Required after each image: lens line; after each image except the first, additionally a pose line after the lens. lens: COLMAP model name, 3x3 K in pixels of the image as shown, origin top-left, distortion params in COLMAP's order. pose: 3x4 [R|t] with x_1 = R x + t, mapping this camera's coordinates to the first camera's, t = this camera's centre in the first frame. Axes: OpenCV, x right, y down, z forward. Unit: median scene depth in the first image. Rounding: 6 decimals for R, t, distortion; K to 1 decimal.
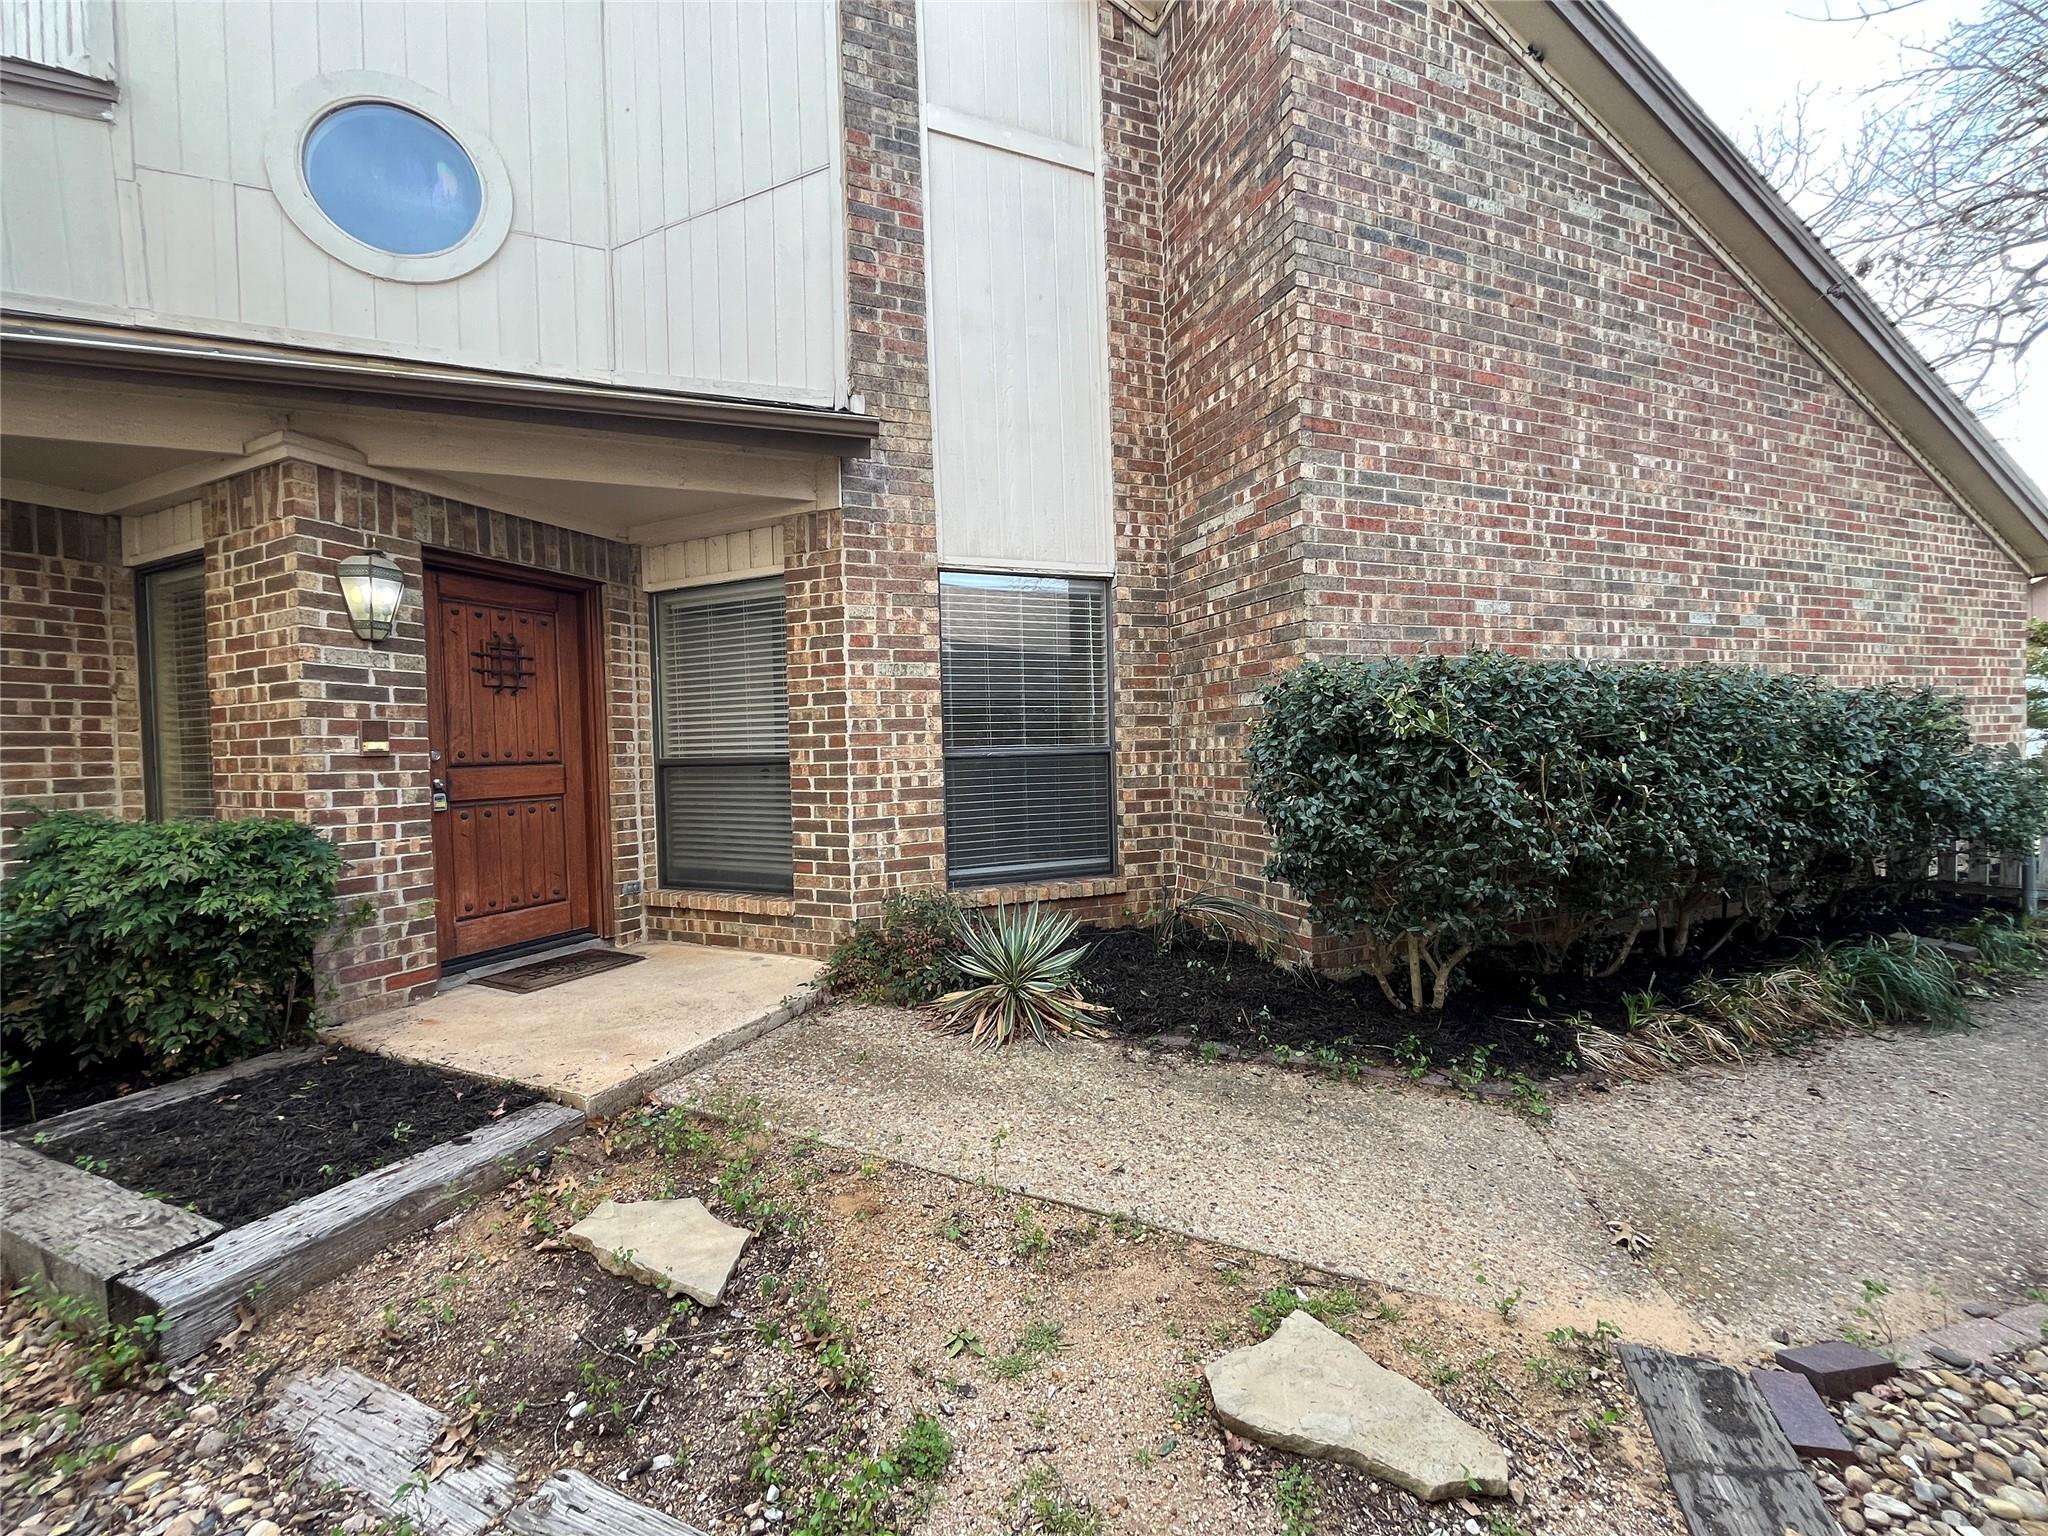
lens RADIAL K [[820.6, 0, 1023.4], [0, 820.6, 764.8], [0, 0, 1]] dist [0.001287, -0.000100]
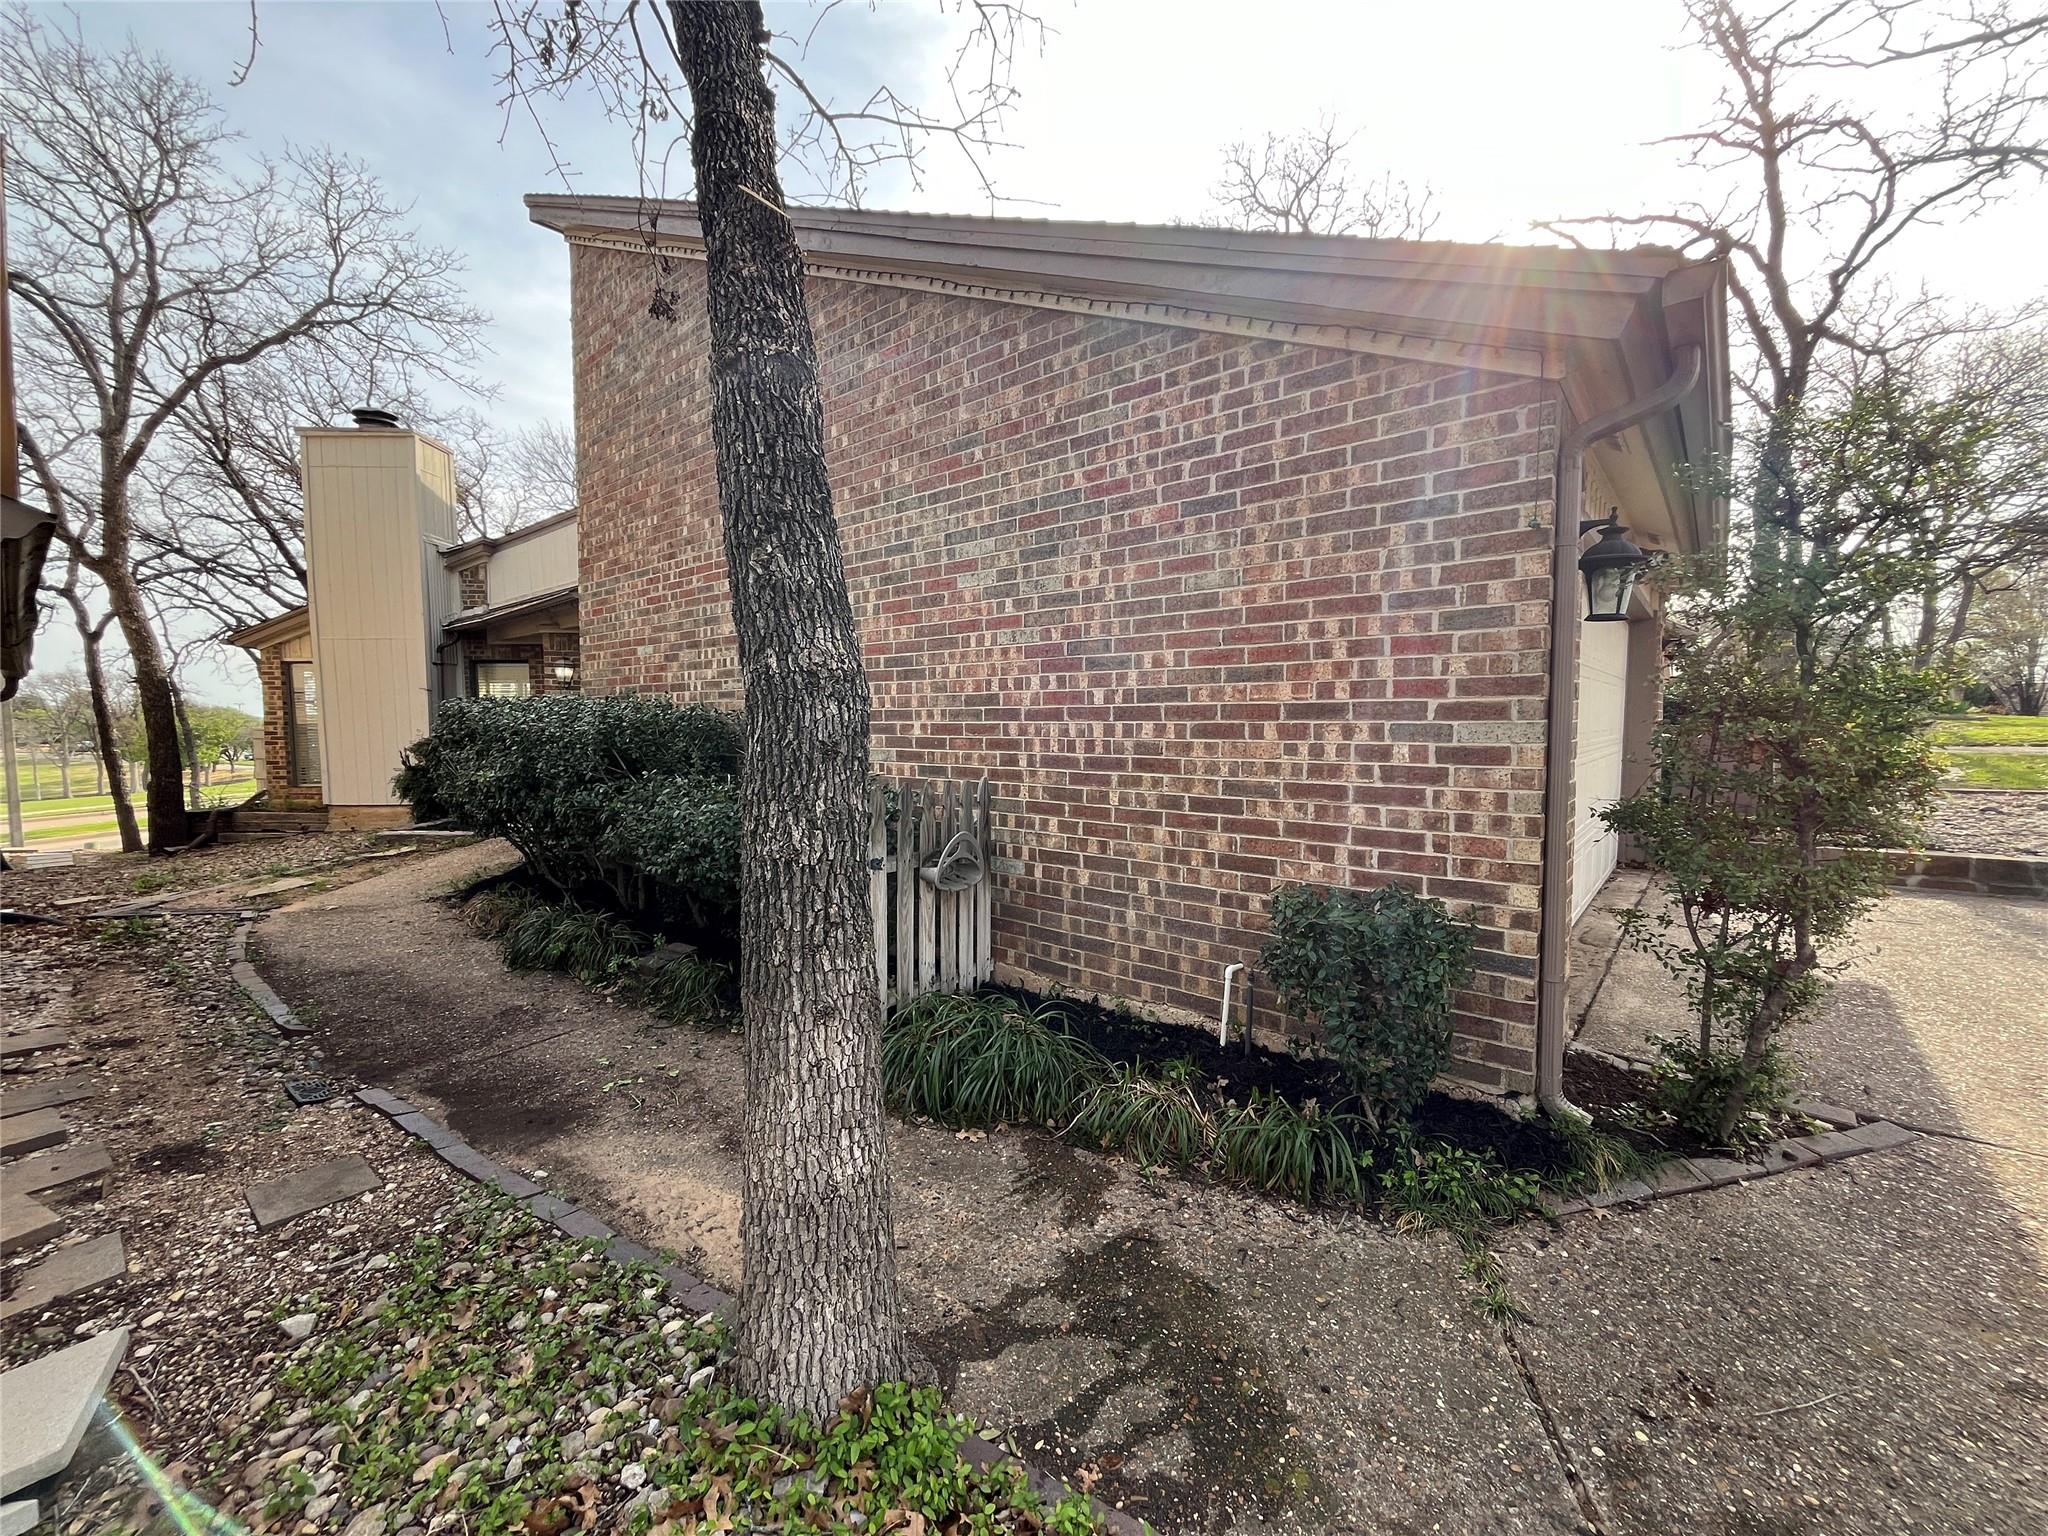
lens RADIAL K [[820.6, 0, 1024.7], [0, 820.6, 771.4], [0, 0, 1]] dist [0.001287, -0.000100]
pose [[0.458617, 0.080931, -0.884941, 1.995372], [-0.033196, 0.996709, 0.073949, -0.096465], [0.888014, -0.004537, 0.459794, 0.834891]]
